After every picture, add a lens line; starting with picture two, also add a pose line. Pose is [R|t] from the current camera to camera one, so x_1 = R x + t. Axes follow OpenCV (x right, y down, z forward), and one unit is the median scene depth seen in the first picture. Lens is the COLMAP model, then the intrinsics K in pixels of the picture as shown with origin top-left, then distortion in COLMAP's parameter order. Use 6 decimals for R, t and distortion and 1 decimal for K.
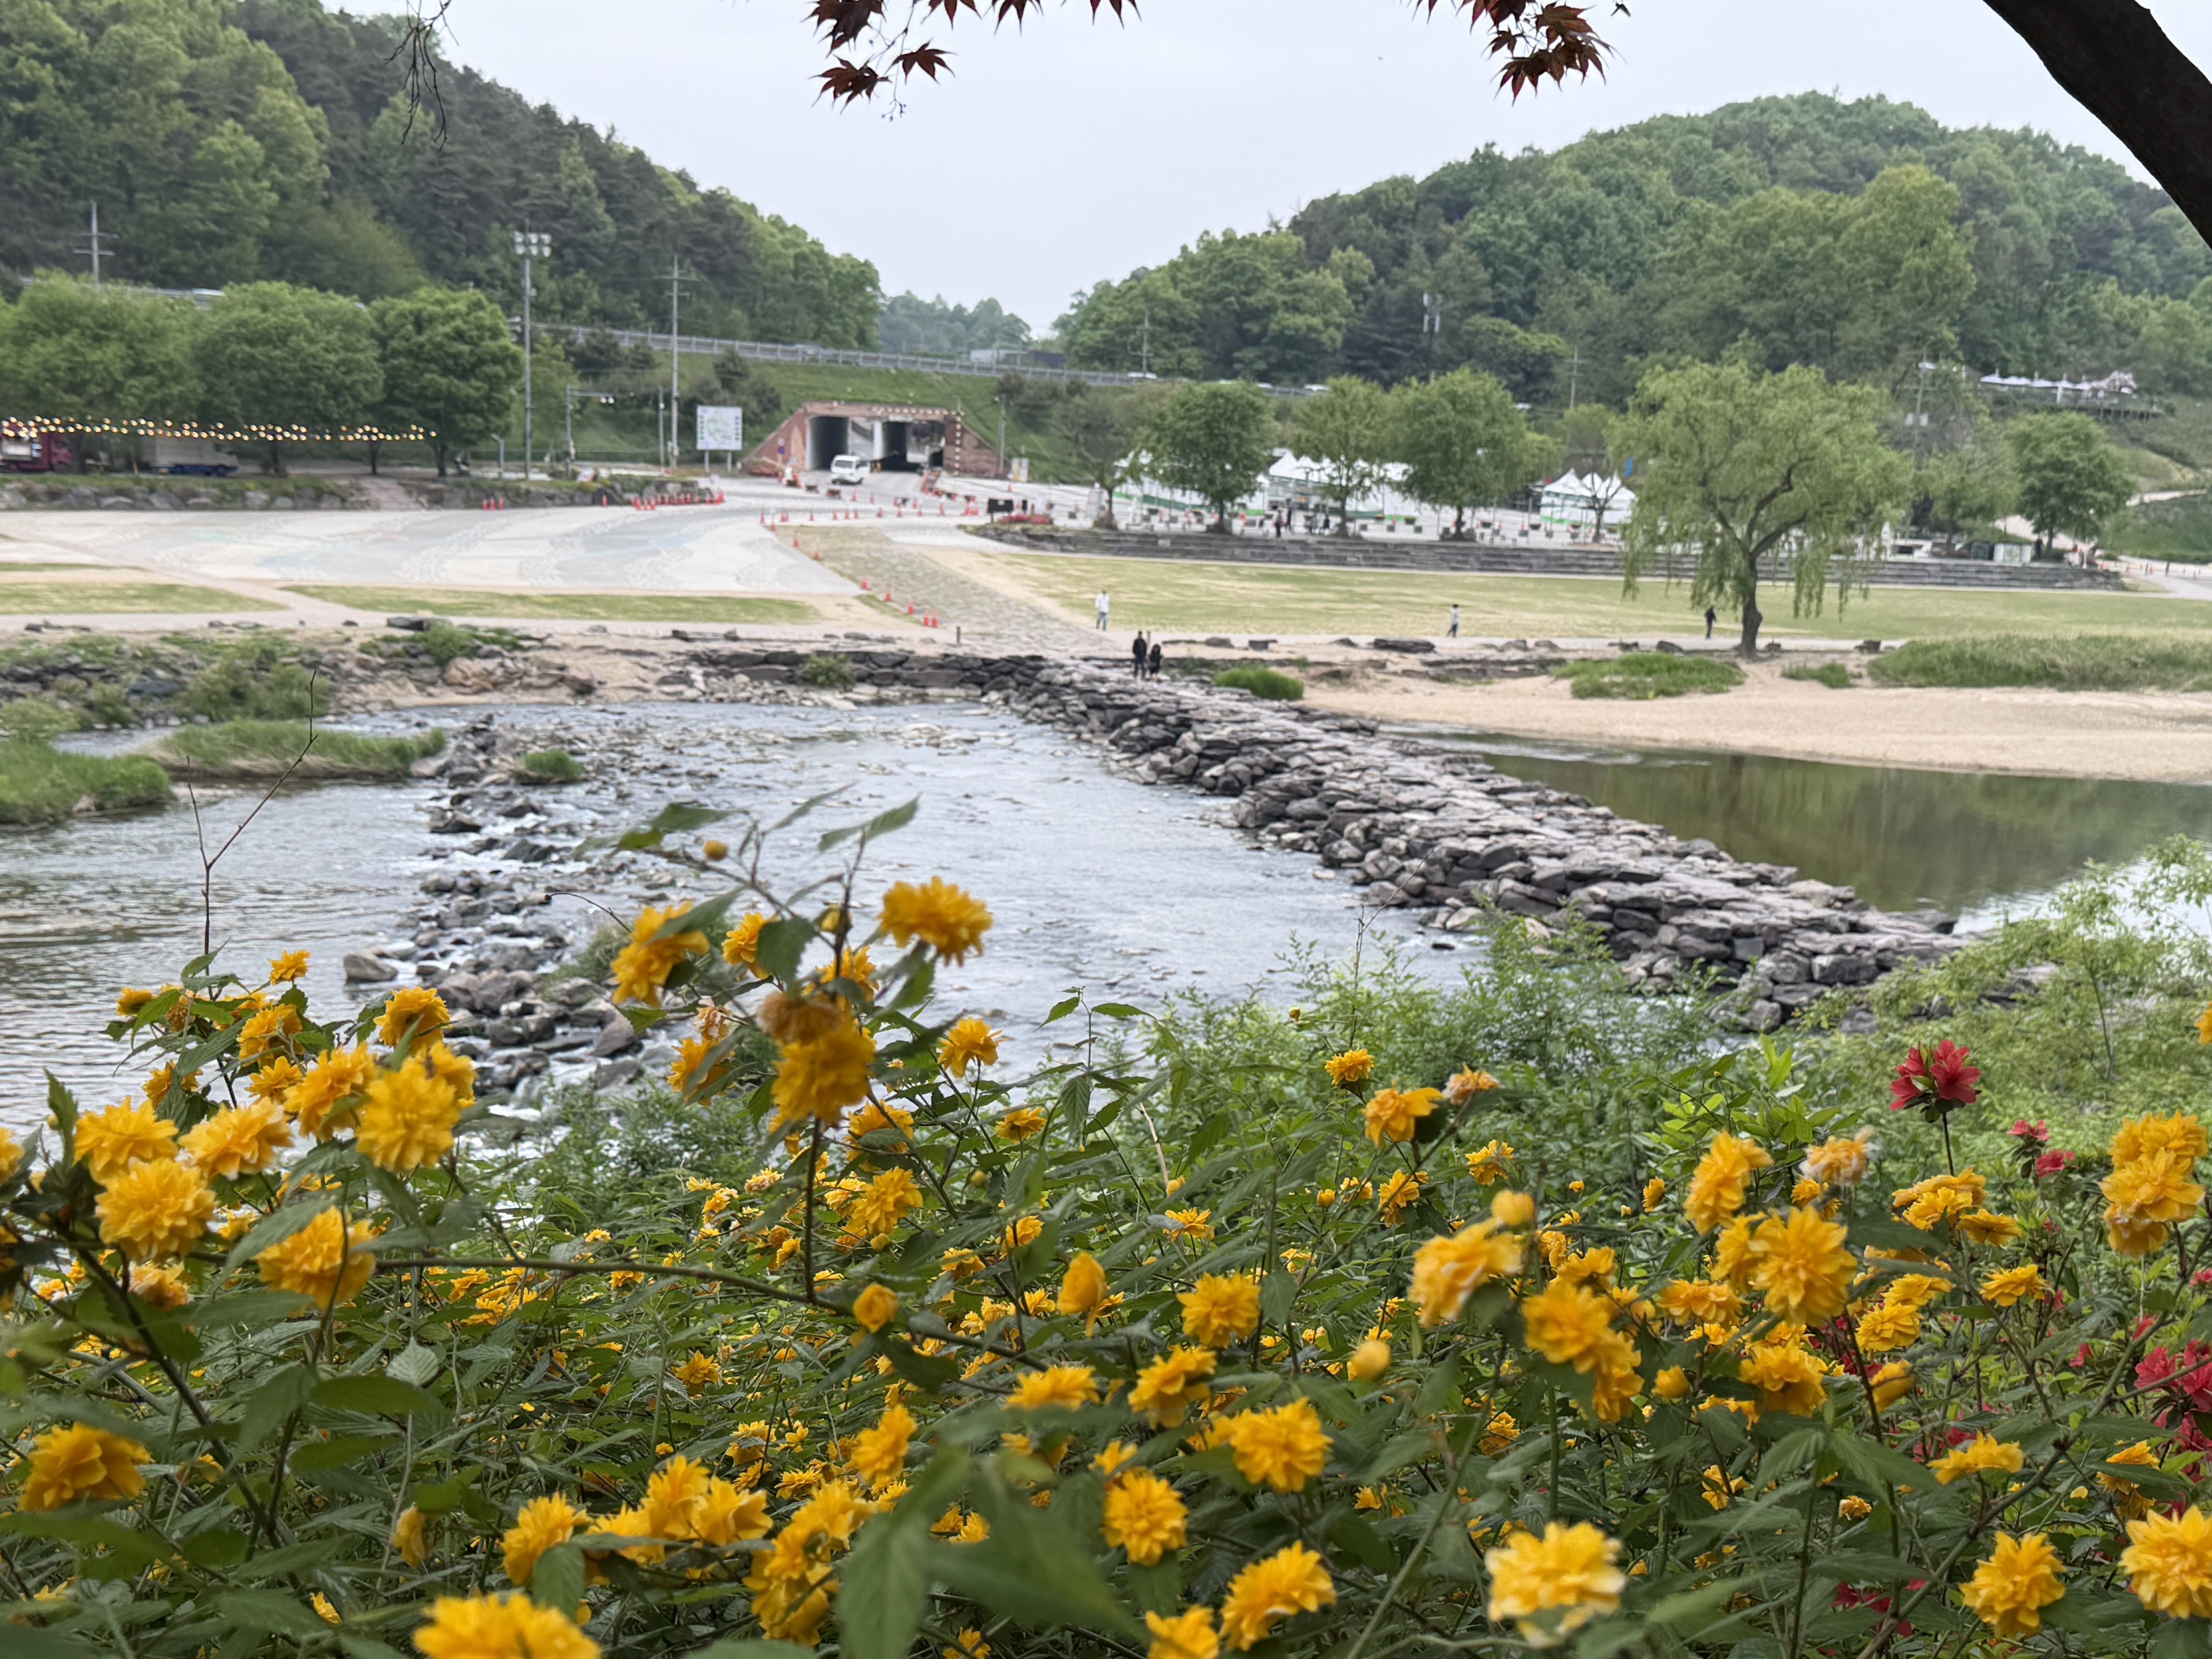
lens RADIAL K [[2838.0, 0, 1107.3], [0, 2838.0, 833.9], [0, 0, 1]] dist [0.107576, 0.000000]
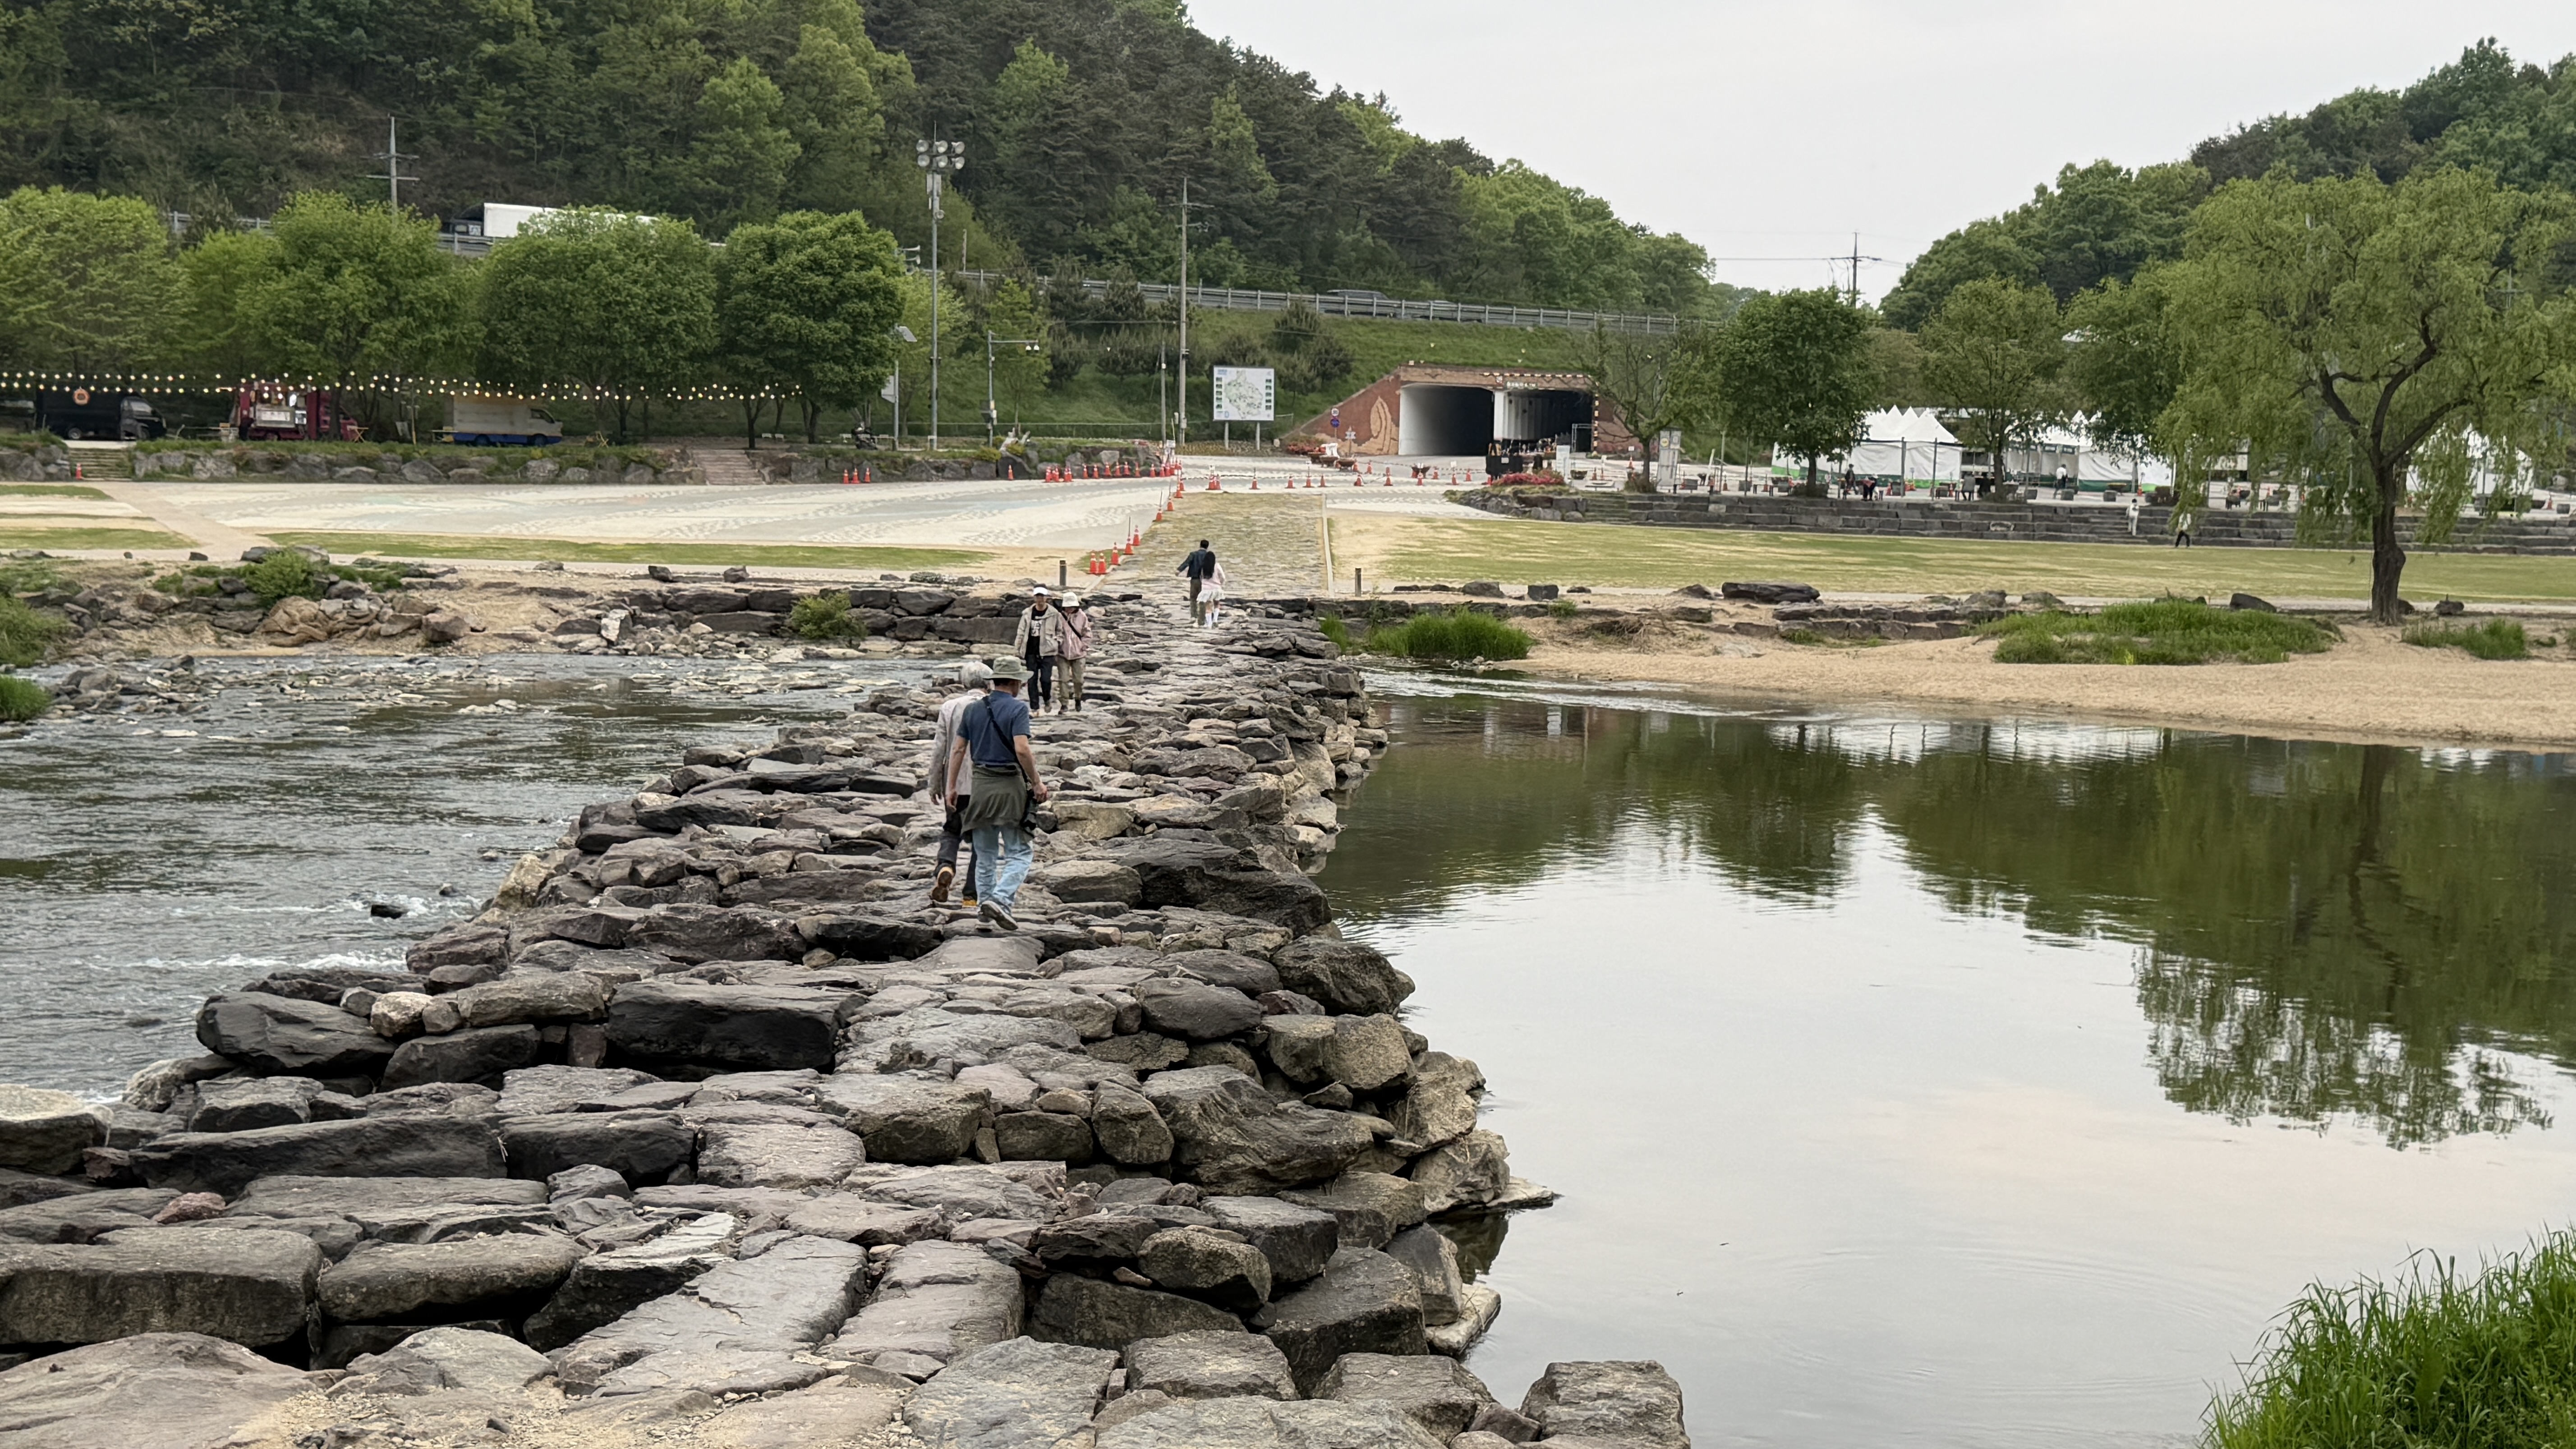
lens RADIAL K [[3343.6, 0, 1286.1], [0, 3343.6, 720.2], [0, 0, 1]] dist [0.123545, 0.000000]
pose [[0.965131, -0.001704, -0.261760, 0.139161], [-0.017600, 0.997294, -0.071386, 0.014959], [0.261174, 0.073503, 0.962489, 0.149989]]
